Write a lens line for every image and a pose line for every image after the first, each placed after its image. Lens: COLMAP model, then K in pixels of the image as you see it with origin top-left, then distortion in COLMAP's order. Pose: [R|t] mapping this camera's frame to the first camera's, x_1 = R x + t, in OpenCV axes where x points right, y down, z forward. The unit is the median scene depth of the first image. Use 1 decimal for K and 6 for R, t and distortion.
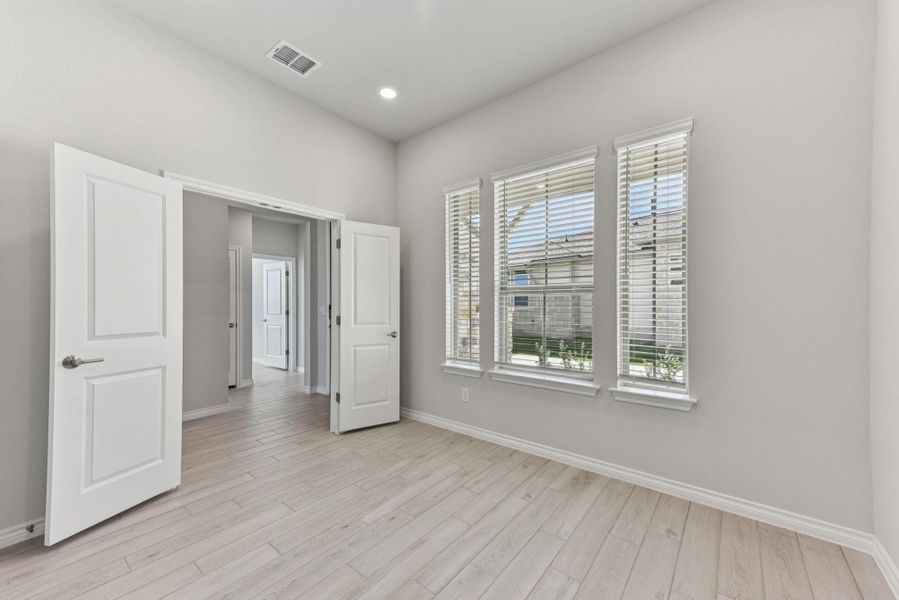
lens RADIAL K [[341.4, 0, 450.6], [0, 341.4, 308.6], [0, 0, 1]] dist [-0.001282, -0.000116]
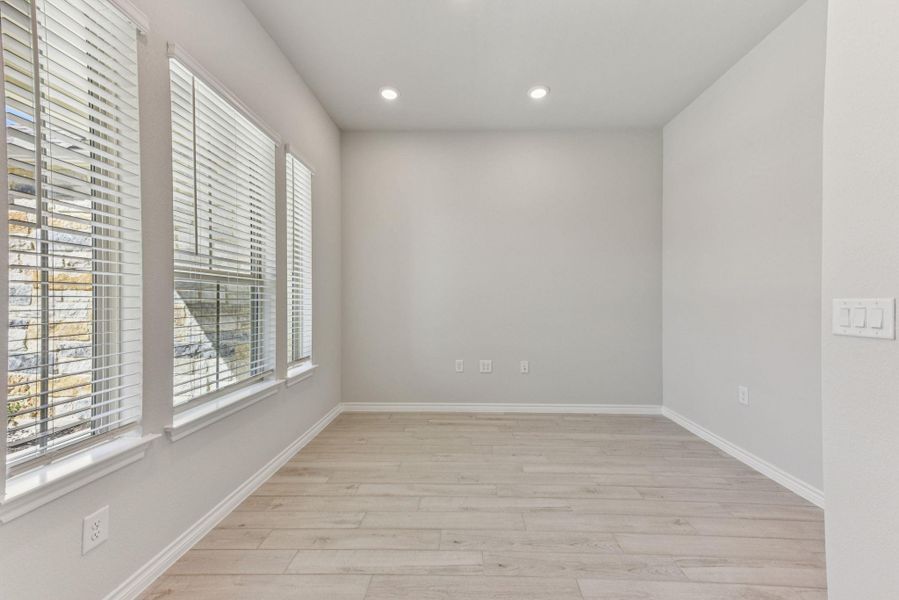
lens RADIAL K [[395.0, 0, 450.4], [0, 395.0, 297.8], [0, 0, 1]] dist [0.006685, 0.000022]
pose [[-0.628727, 0.000480, 0.777626, -0.828434], [0.003462, 0.999992, 0.002182, -0.010197], [-0.777618, 0.004064, -0.628723, 1.438525]]
